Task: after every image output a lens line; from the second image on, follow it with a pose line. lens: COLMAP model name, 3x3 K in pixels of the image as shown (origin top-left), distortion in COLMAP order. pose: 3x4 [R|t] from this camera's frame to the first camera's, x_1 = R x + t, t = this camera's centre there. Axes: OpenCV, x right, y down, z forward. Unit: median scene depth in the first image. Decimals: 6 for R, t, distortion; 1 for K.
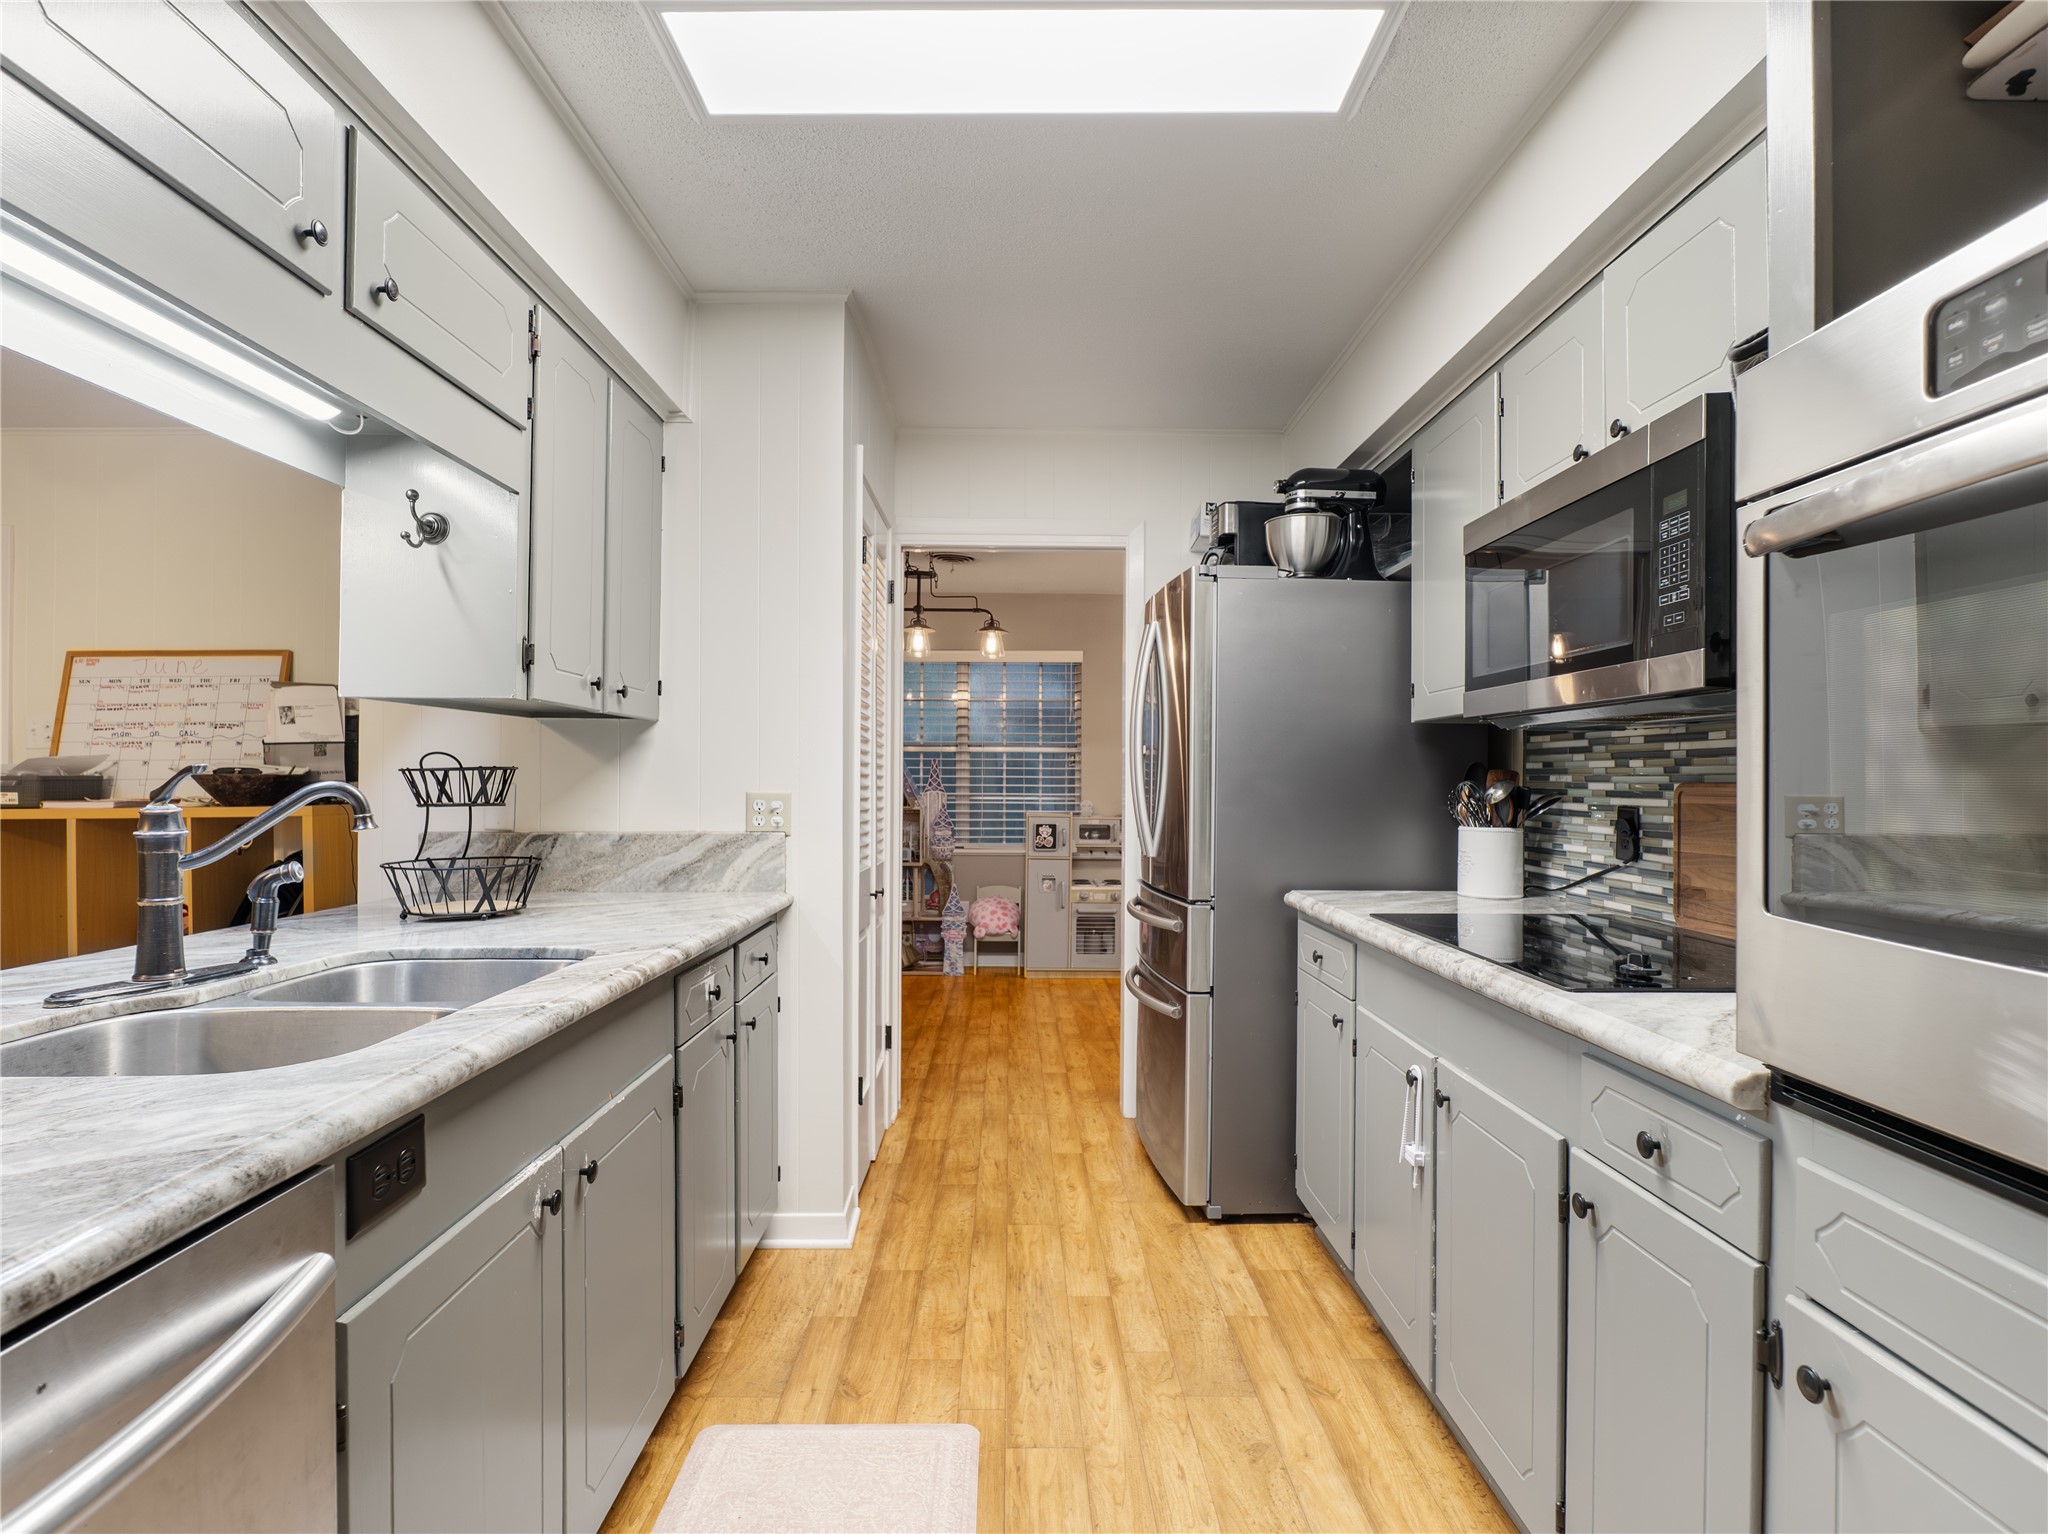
lens RADIAL K [[1000.0, 0, 1024.2], [0, 1000.0, 771.8], [0, 0, 1]] dist [0.010373, -0.000182]
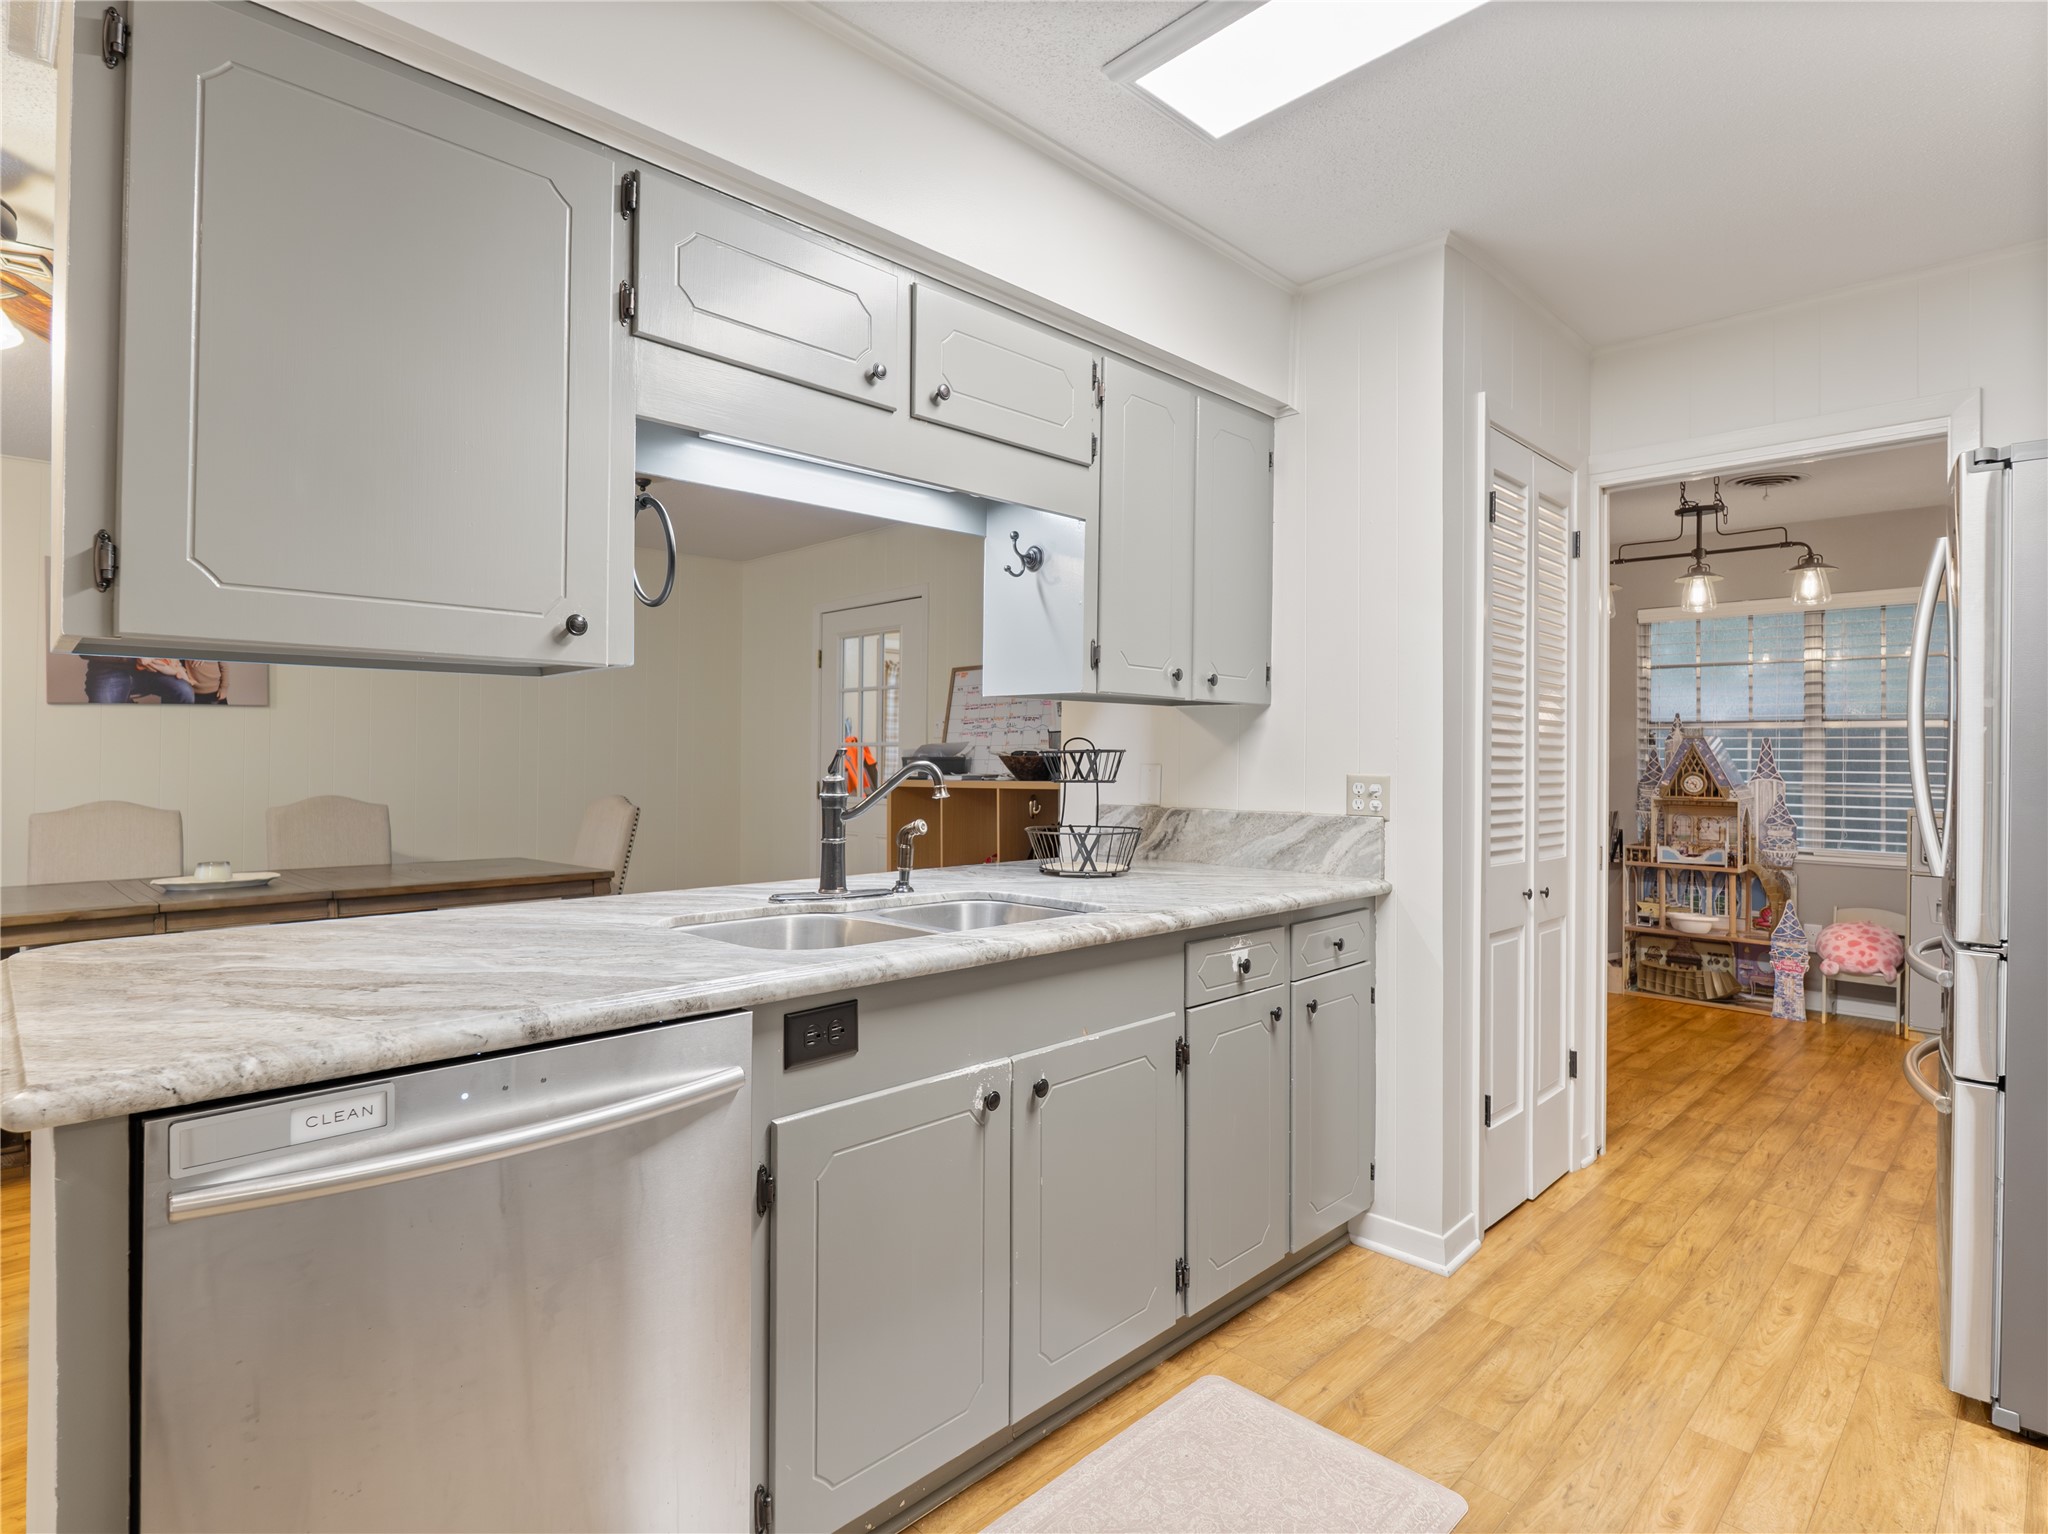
lens RADIAL K [[1072.4, 0, 1079.1], [0, 1072.4, 735.7], [0, 0, 1]] dist [-0.002850, 0.000259]
pose [[0.713179, -0.011743, -0.700884, 0.275602], [-0.000440, 0.999852, -0.017200, 0.000459], [0.700982, 0.012575, 0.713068, 0.065583]]
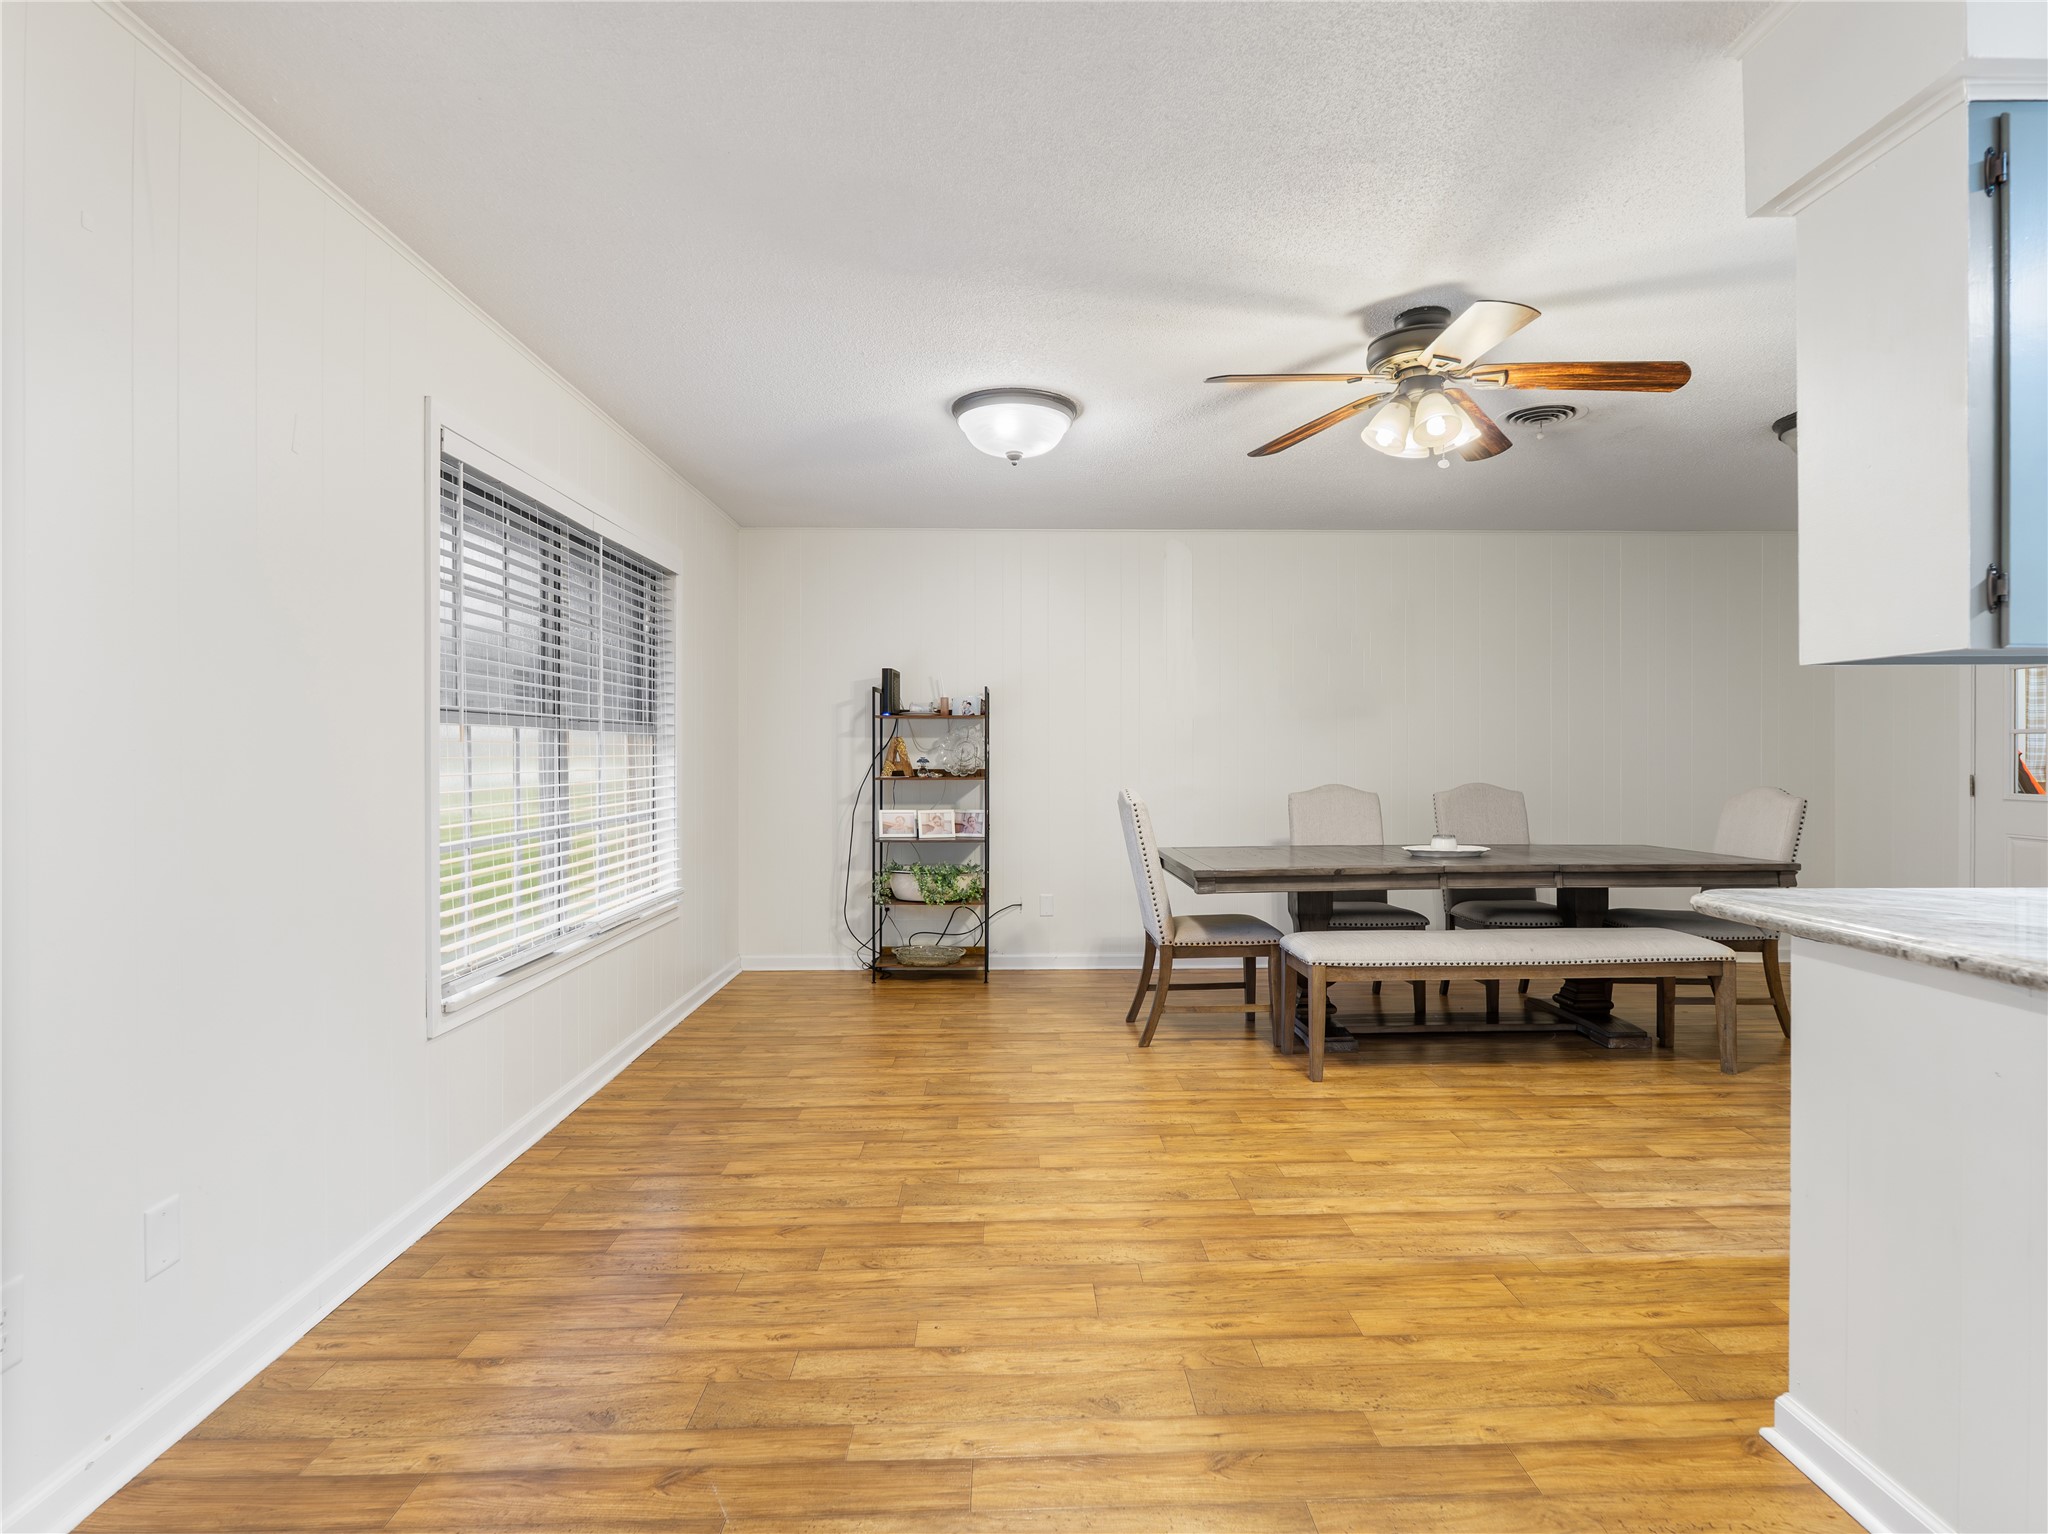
lens RADIAL K [[1072.4, 0, 1027.3], [0, 1072.4, 750.7], [0, 0, 1]] dist [-0.002850, 0.000259]
pose [[0.016321, -0.001765, -0.999865, 0.227009], [0.005832, 0.999982, -0.001670, 0.004079], [0.999850, -0.005804, 0.016331, -0.456573]]
